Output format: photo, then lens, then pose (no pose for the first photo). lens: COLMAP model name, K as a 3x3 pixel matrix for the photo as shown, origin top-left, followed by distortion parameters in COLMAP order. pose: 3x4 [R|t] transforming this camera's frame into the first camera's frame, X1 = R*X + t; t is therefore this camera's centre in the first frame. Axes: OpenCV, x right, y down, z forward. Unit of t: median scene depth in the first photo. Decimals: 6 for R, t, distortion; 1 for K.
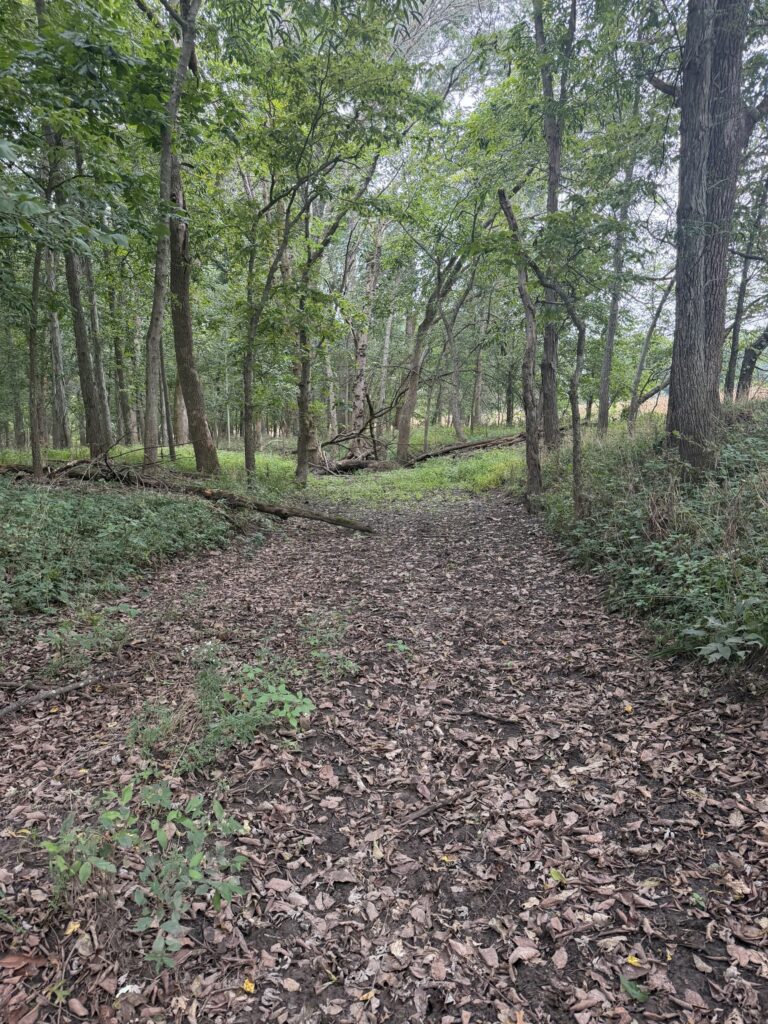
lens RADIAL K [[747.1, 0, 384.0], [0, 747.1, 512.0], [0, 0, 1]] dist [0.006868, 0.001979]
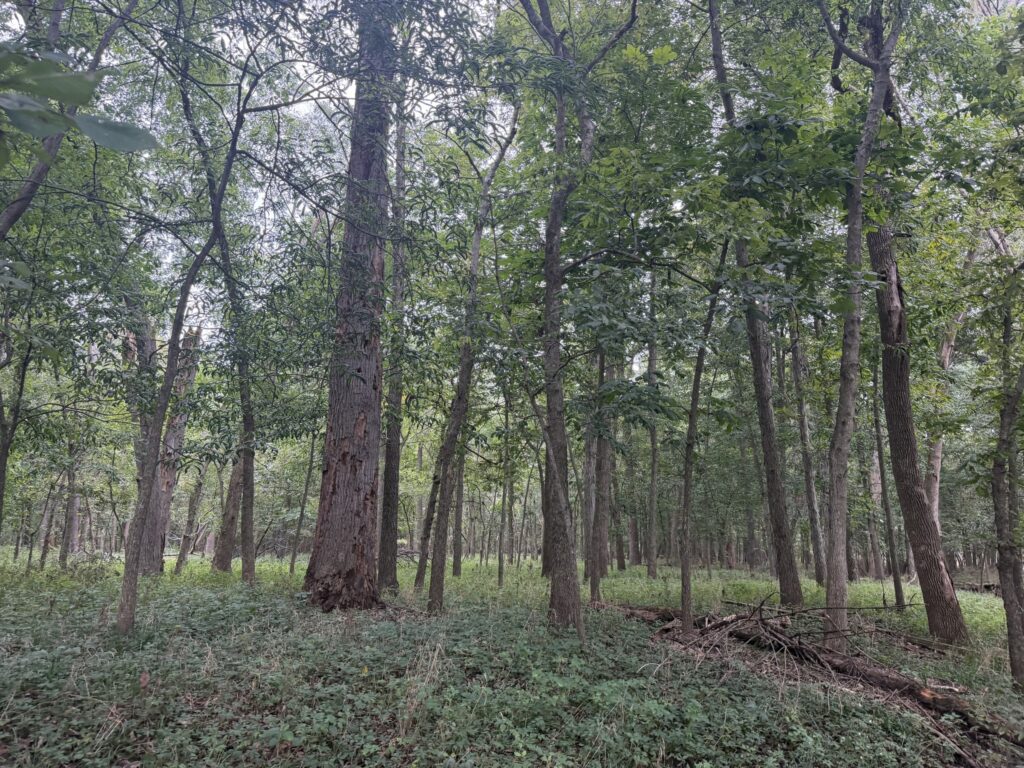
lens RADIAL K [[747.1, 0, 512.0], [0, 747.1, 384.0], [0, 0, 1]] dist [0.006868, 0.001979]
pose [[0.705426, -0.117001, -0.699060, -0.018460], [-0.109508, 0.956448, -0.270585, -0.059231], [0.700273, 0.267430, 0.661890, 0.271894]]
